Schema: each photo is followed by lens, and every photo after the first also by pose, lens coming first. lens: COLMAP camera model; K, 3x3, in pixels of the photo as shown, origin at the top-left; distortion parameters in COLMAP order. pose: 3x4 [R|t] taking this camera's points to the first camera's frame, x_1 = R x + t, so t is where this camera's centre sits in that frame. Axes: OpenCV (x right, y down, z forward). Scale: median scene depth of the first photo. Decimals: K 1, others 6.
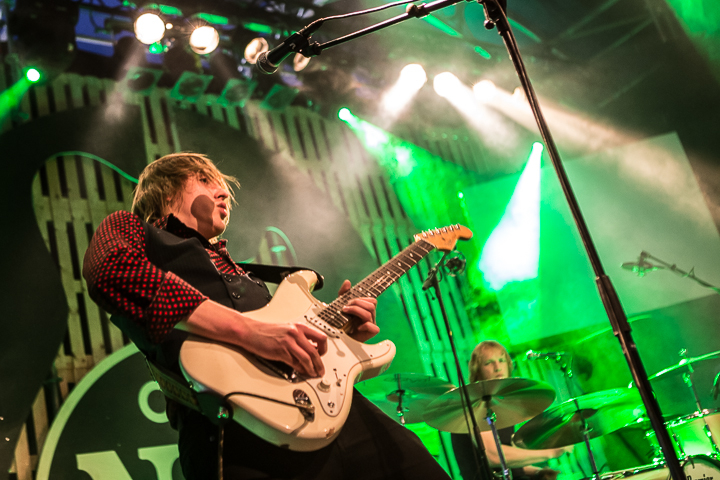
lens RADIAL K [[891.7, 0, 333.0], [0, 891.7, 221.0], [0, 0, 1]] dist [-0.020173, 0.000000]
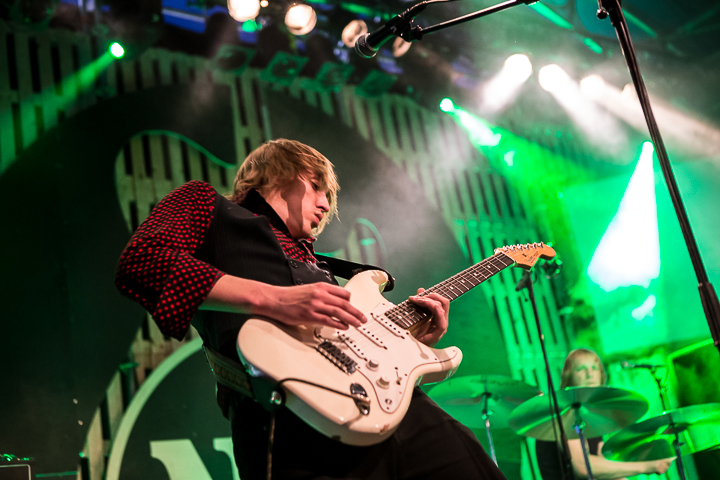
lens RADIAL K [[1042.6, 0, 353.6], [0, 1042.6, 238.1], [0, 0, 1]] dist [0.059007, 0.000000]
pose [[0.998627, 0.046852, -0.023450, -0.050170], [-0.045396, 0.997214, 0.059184, -0.038546], [0.026158, -0.058038, 0.997972, -0.129603]]
